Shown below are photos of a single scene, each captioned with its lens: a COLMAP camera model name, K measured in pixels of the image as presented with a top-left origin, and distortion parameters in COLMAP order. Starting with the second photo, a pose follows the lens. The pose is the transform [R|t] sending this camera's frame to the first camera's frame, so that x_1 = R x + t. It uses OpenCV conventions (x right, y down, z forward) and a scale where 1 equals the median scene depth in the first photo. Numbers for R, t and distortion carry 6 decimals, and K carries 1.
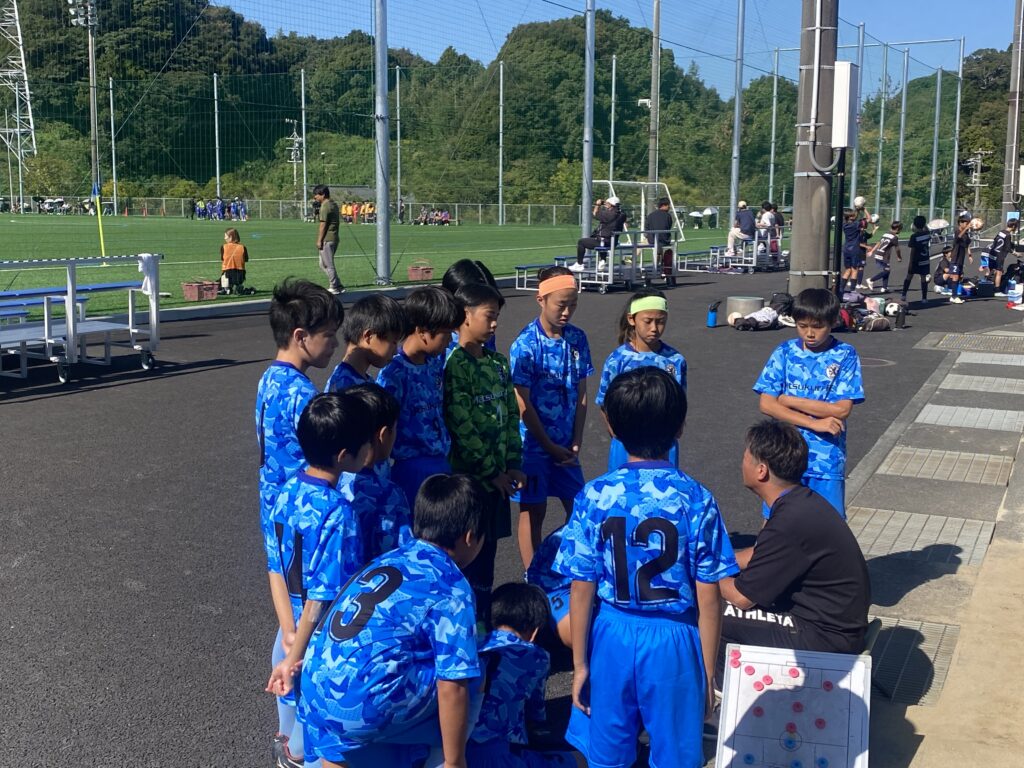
lens RADIAL K [[1289.7, 0, 512.0], [0, 1289.7, 384.0], [0, 0, 1]] dist [0.071580, -0.010689]
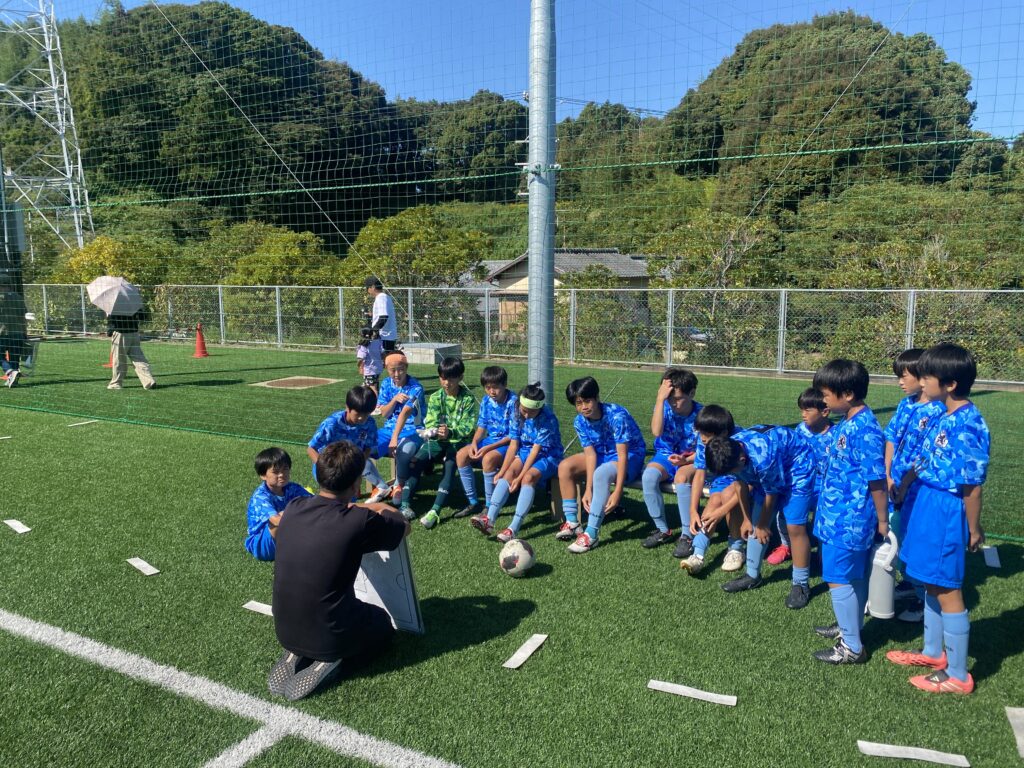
lens RADIAL K [[765.3, 0, 495.2], [0, 765.3, 382.0], [0, 0, 1]] dist [0.071491, -0.135640]
pose [[0.999879, -0.014884, -0.004472, -0.121716], [0.014889, 0.999889, 0.001043, -0.072023], [0.004456, -0.001109, 0.999989, 0.492772]]
